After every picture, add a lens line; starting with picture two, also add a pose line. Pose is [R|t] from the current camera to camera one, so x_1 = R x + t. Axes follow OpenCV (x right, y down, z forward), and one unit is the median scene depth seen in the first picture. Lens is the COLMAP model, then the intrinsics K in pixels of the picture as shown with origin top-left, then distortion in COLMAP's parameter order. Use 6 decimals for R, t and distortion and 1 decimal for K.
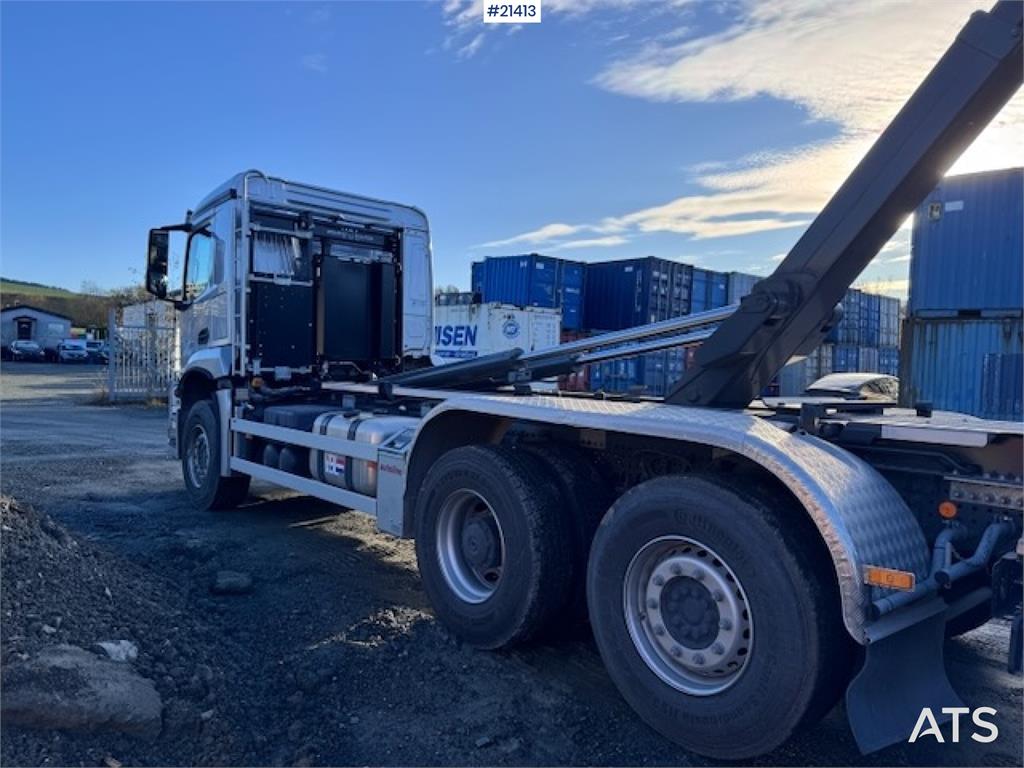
lens RADIAL K [[717.7, 0, 512.0], [0, 717.7, 384.0], [0, 0, 1]] dist [0.144280, -0.228603]
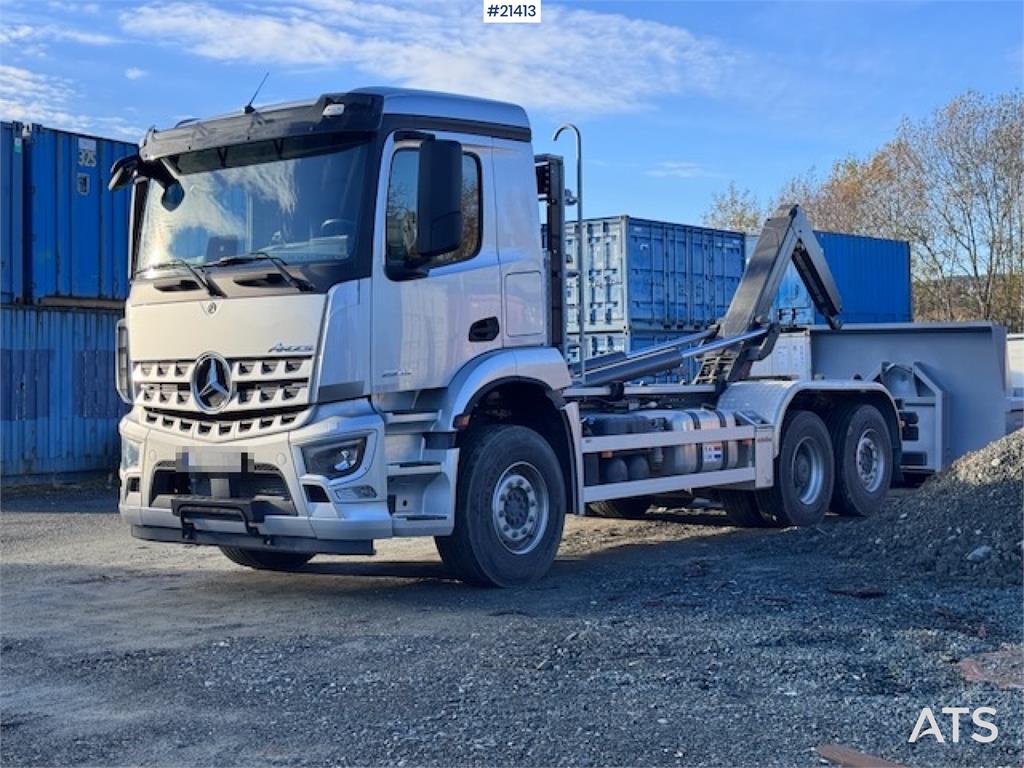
lens RADIAL K [[1410.3, 0, 512.0], [0, 1410.3, 384.0], [0, 0, 1]] dist [0.127484, -0.027447]
pose [[-0.210968, -0.029633, 0.977044, -1.704190], [0.031304, 0.998823, 0.037053, -0.064597], [-0.976992, 0.038402, -0.209792, 1.285066]]
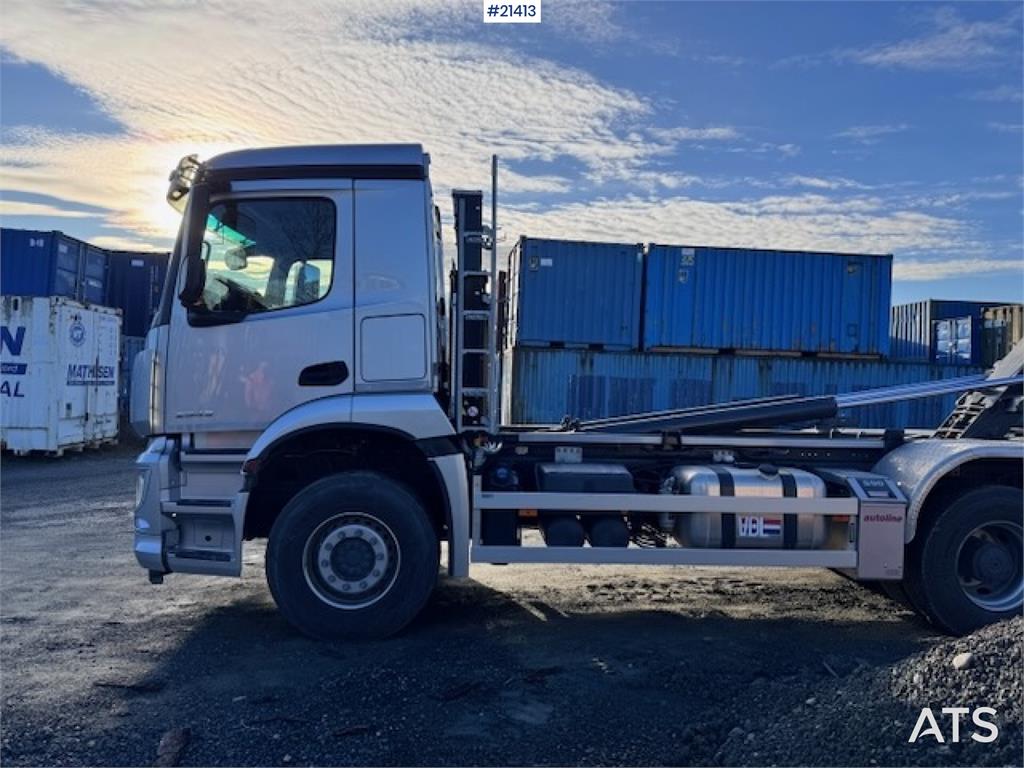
lens RADIAL K [[717.7, 0, 512.0], [0, 717.7, 384.0], [0, 0, 1]] dist [0.144280, -0.228603]
pose [[0.598181, -0.013629, 0.801245, -0.857069], [0.015162, 0.999869, 0.005687, -0.059026], [-0.801217, 0.008747, 0.598309, 0.502154]]
